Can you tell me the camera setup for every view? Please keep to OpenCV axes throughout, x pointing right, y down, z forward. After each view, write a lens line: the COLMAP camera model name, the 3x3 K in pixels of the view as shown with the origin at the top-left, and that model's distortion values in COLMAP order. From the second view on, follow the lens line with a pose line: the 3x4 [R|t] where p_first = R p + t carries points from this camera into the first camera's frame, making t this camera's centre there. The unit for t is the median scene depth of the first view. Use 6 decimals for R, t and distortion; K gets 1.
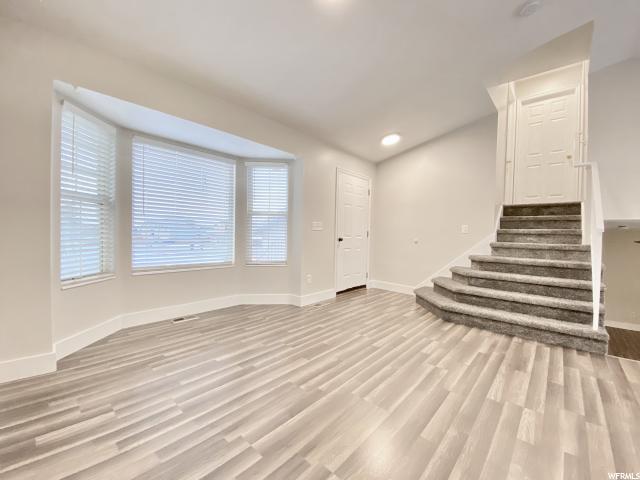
lens RADIAL K [[258.8, 0, 320.3], [0, 258.8, 239.5], [0, 0, 1]] dist [0.018871, -0.017919]
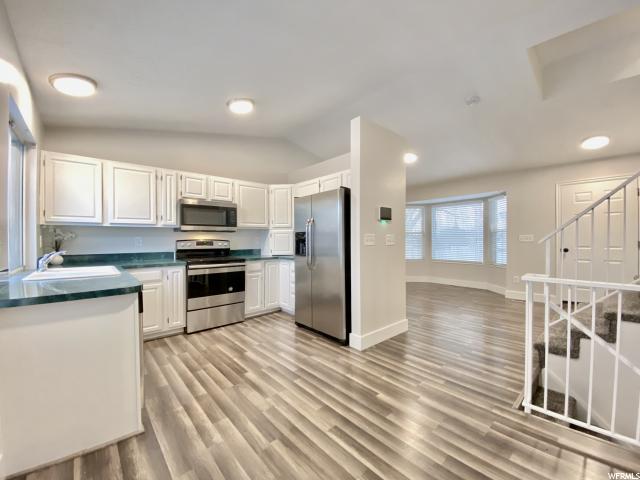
lens RADIAL K [[258.8, 0, 320.3], [0, 258.8, 239.5], [0, 0, 1]] dist [0.018871, -0.017919]
pose [[-0.098956, -0.019211, -0.994906, 2.042480], [-0.017559, 0.999692, -0.017557, -0.011756], [0.994937, 0.015732, -0.099262, 0.201388]]
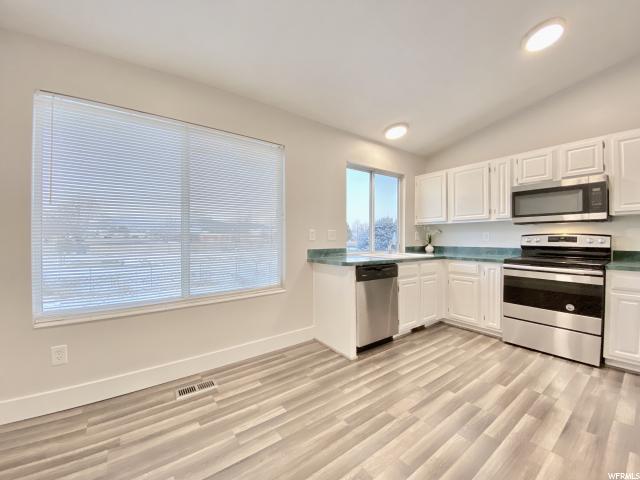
lens RADIAL K [[258.8, 0, 320.3], [0, 258.8, 239.5], [0, 0, 1]] dist [0.018871, -0.017919]
pose [[-0.982973, -0.023027, 0.182304, 1.401728], [-0.018070, 0.999422, 0.028803, -0.015413], [-0.182862, 0.025019, -0.982820, 0.663553]]
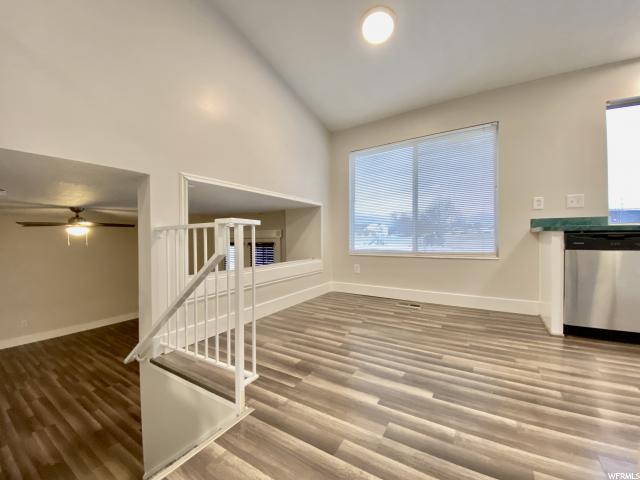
lens RADIAL K [[258.8, 0, 320.3], [0, 258.8, 239.5], [0, 0, 1]] dist [0.018871, -0.017919]
pose [[-0.189576, -0.030656, 0.981387, 0.769974], [0.026538, 0.998987, 0.036332, 0.085916], [-0.981507, 0.032931, -0.188571, 0.622707]]
